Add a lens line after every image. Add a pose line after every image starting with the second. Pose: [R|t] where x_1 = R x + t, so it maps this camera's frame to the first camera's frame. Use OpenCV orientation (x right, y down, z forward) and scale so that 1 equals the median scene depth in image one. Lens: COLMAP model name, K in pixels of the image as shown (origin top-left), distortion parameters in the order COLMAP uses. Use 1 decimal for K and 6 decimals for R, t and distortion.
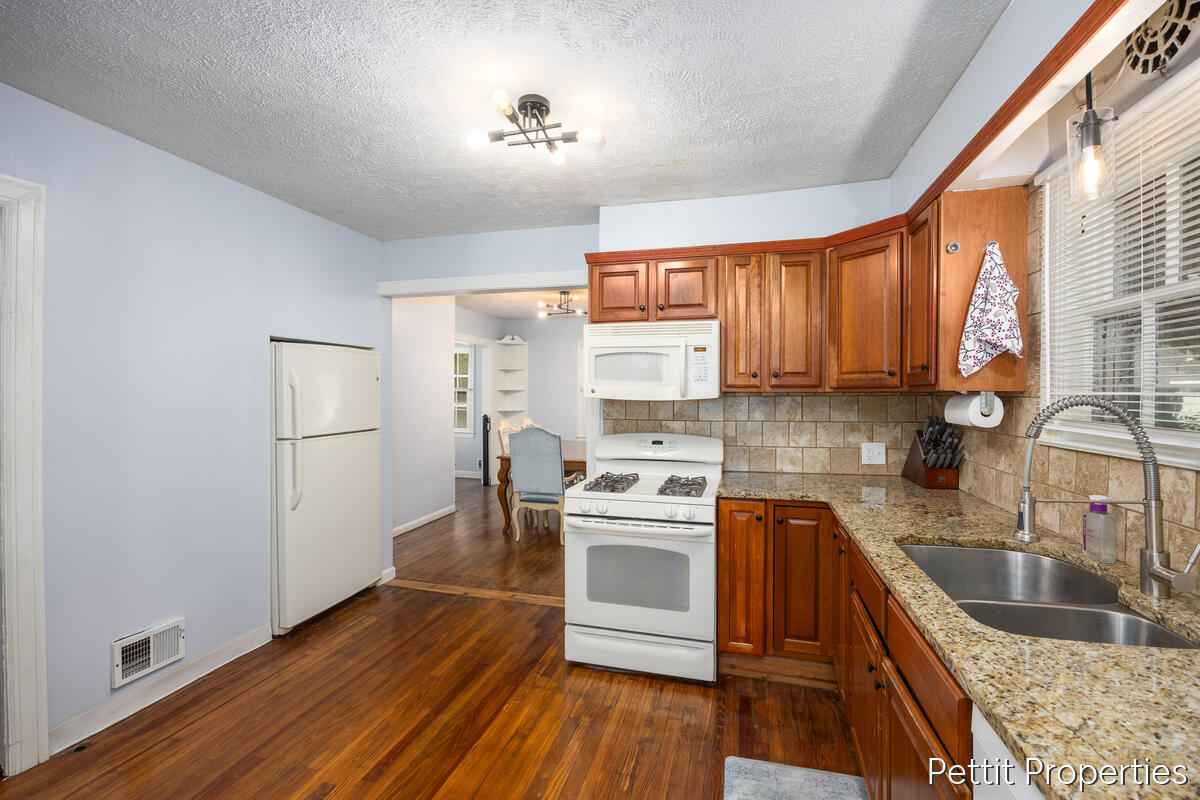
lens RADIAL K [[538.3, 0, 599.2], [0, 538.3, 395.8], [0, 0, 1]] dist [-0.000093, -0.000007]
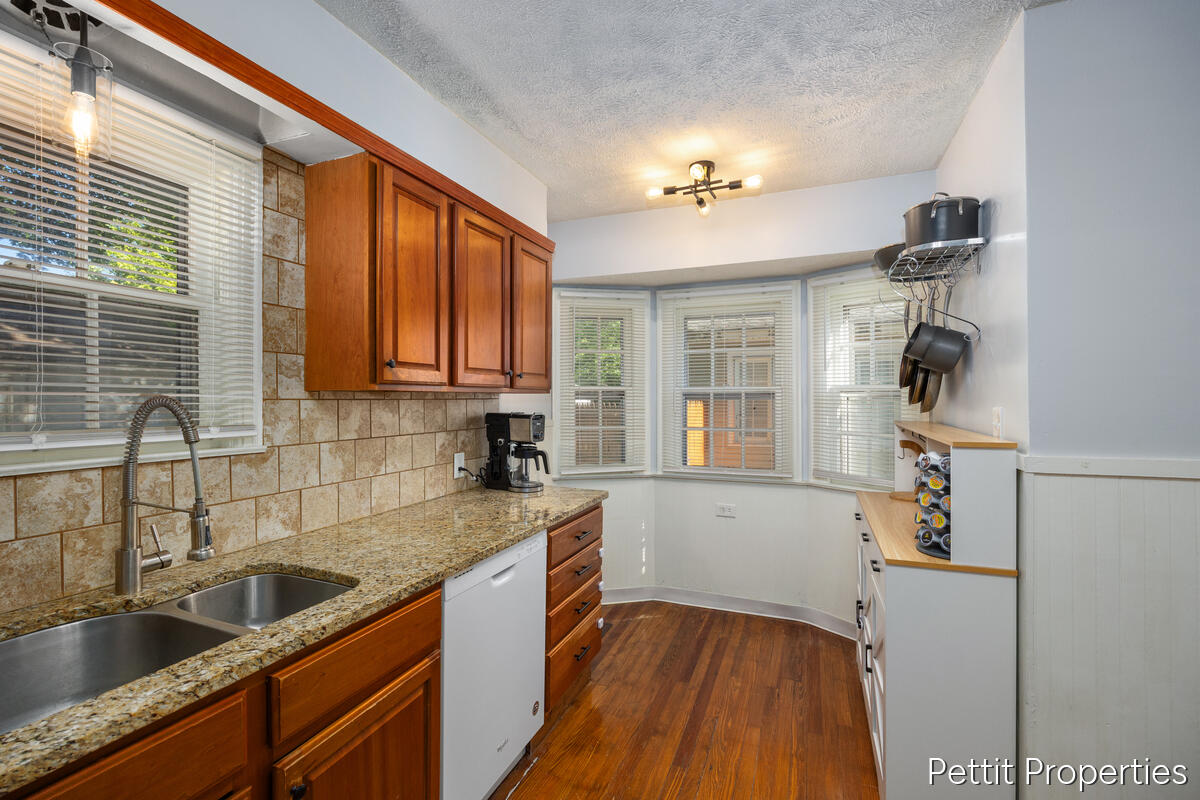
lens RADIAL K [[518.0, 0, 598.0], [0, 518.0, 400.8], [0, 0, 1]] dist [-0.000395, -0.000032]
pose [[-0.993507, 0.002732, 0.113738, 0.041385], [0.003565, 0.999968, 0.007114, 0.005103], [-0.113715, 0.007474, -0.993485, 1.820360]]
